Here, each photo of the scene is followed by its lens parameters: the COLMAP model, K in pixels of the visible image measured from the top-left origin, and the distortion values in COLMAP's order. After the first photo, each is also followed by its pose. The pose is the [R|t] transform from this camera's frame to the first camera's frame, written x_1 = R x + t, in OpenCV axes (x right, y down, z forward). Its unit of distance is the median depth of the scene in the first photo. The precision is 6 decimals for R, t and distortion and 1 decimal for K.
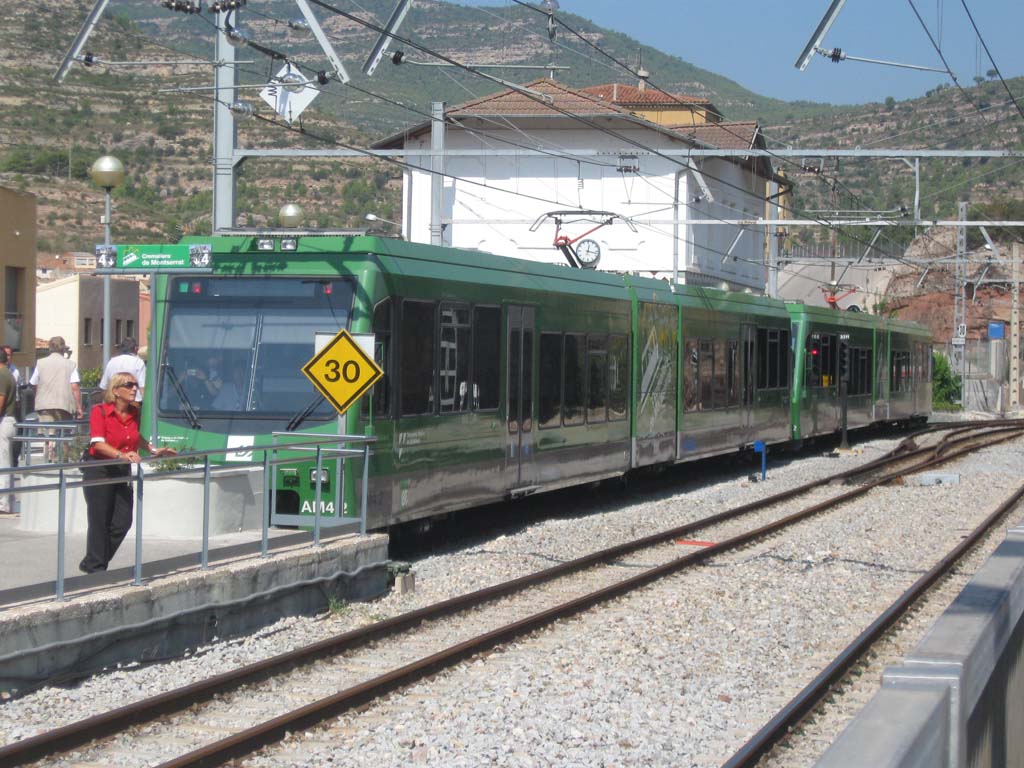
lens RADIAL K [[2963.3, 0, 512.0], [0, 2963.3, 384.0], [0, 0, 1]] dist [0.052780, 0.960498]
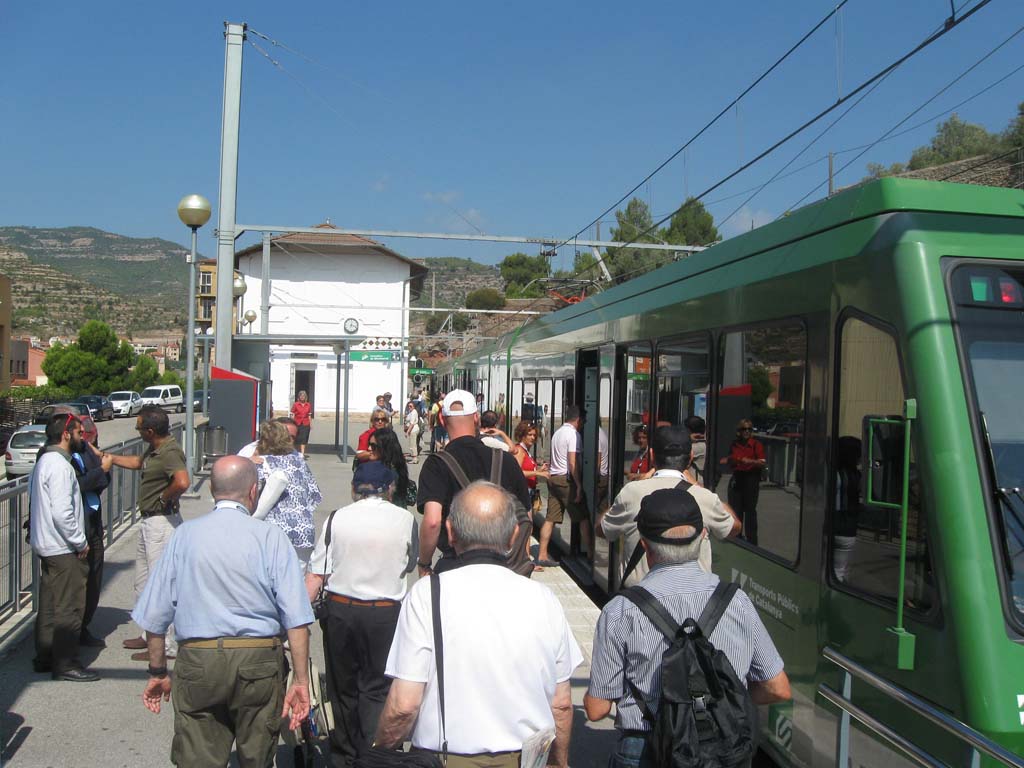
lens RADIAL K [[1054.9, 0, 512.0], [0, 1054.9, 384.0], [0, 0, 1]] dist [-0.089377, 0.002364]
pose [[0.939482, 0.007813, 0.342508, -0.059912], [-0.006674, 0.999968, -0.004504, -0.005505], [-0.342532, 0.001946, 0.939504, 0.250497]]
